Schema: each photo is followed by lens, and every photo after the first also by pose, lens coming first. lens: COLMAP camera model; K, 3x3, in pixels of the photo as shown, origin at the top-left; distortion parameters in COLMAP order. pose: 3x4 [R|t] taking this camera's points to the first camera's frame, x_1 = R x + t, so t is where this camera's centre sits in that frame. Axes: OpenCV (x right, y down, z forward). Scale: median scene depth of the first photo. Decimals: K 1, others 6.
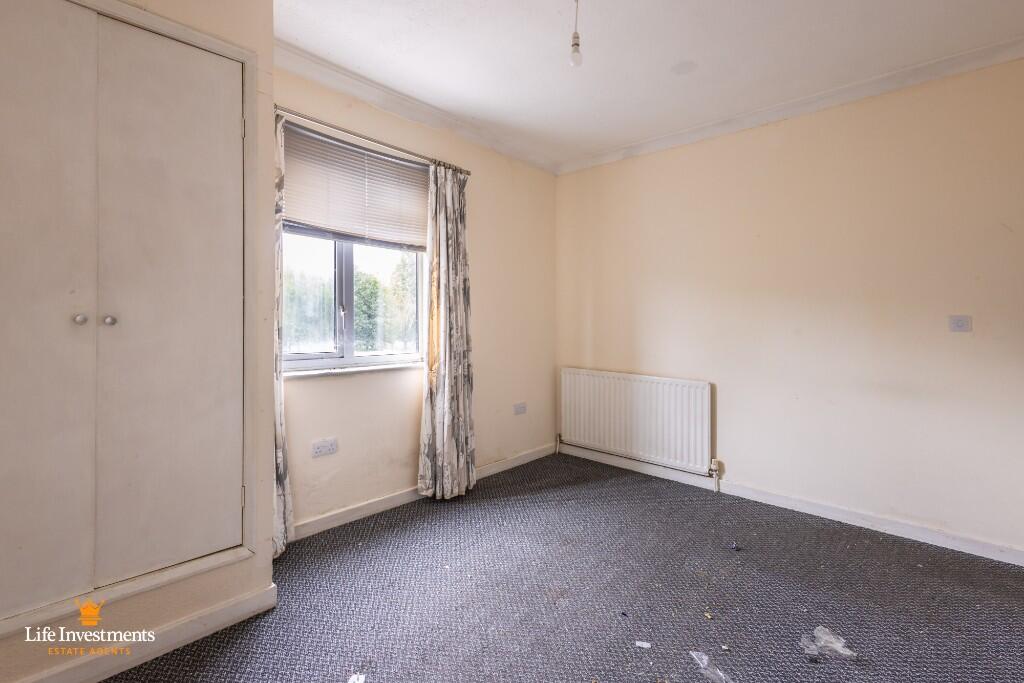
lens RADIAL K [[469.9, 0, 506.7], [0, 469.9, 310.0], [0, 0, 1]] dist [0.005924, -0.001016]
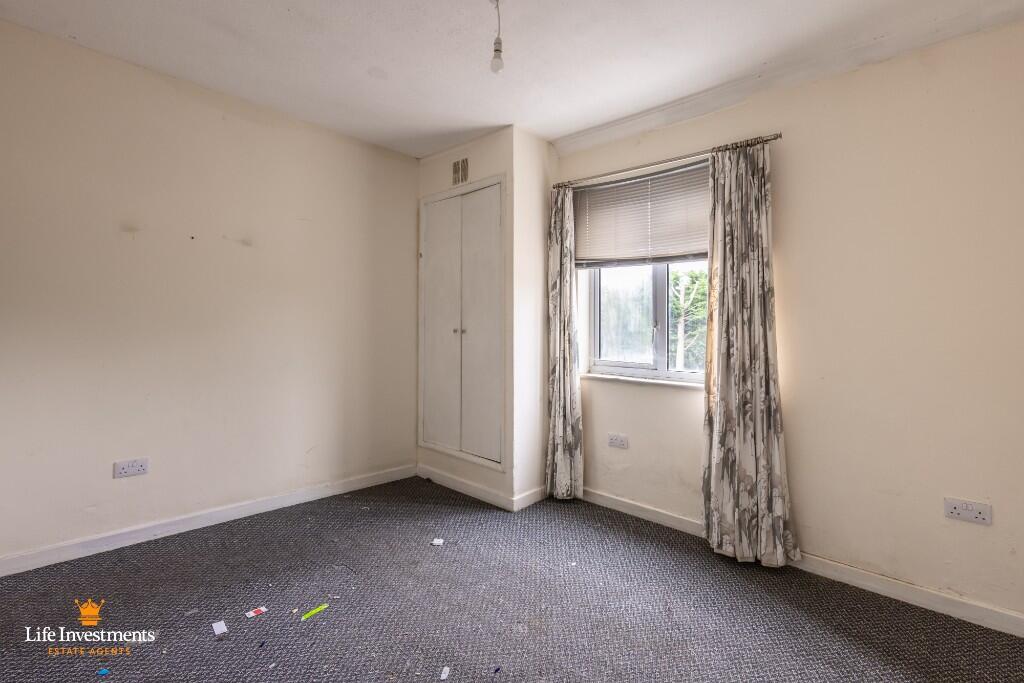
lens RADIAL K [[469.9, 0, 523.3], [0, 469.9, 328.9], [0, 0, 1]] dist [0.005924, -0.001016]
pose [[0.010063, -0.016345, -0.999816, 0.772316], [-0.002291, 0.999863, -0.016369, 0.027048], [0.999947, 0.002455, 0.010024, 0.714937]]
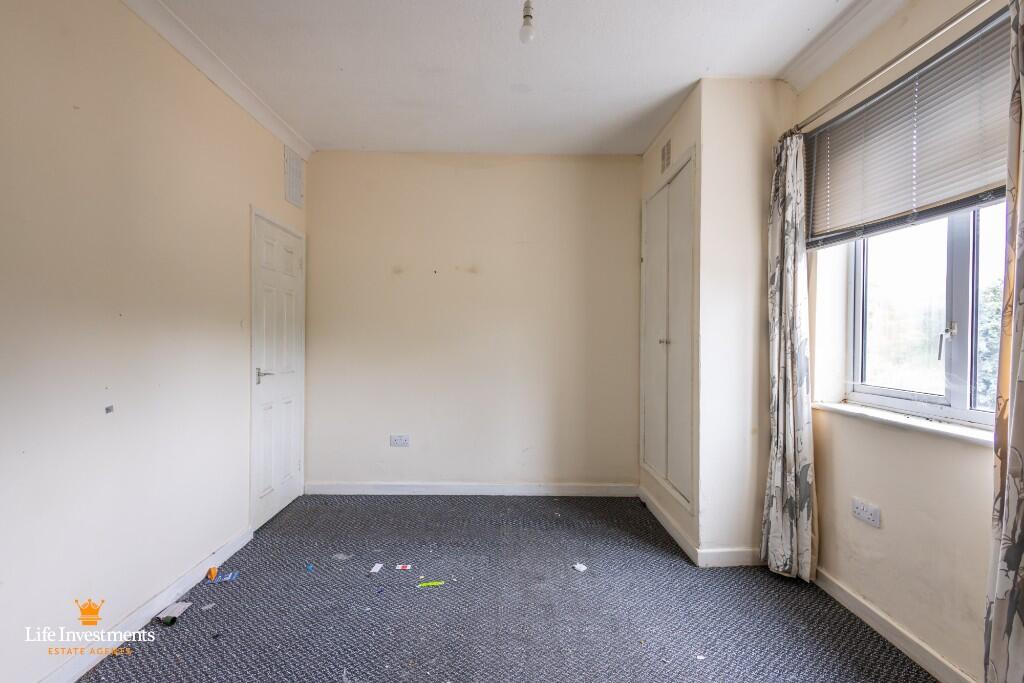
lens RADIAL K [[469.9, 0, 520.9], [0, 469.9, 350.8], [0, 0, 1]] dist [0.005924, -0.001016]
pose [[-0.716032, 0.002662, -0.698063, 0.516915], [-0.002905, 0.999973, 0.006793, 0.027177], [0.698062, 0.006892, -0.716004, 1.103241]]
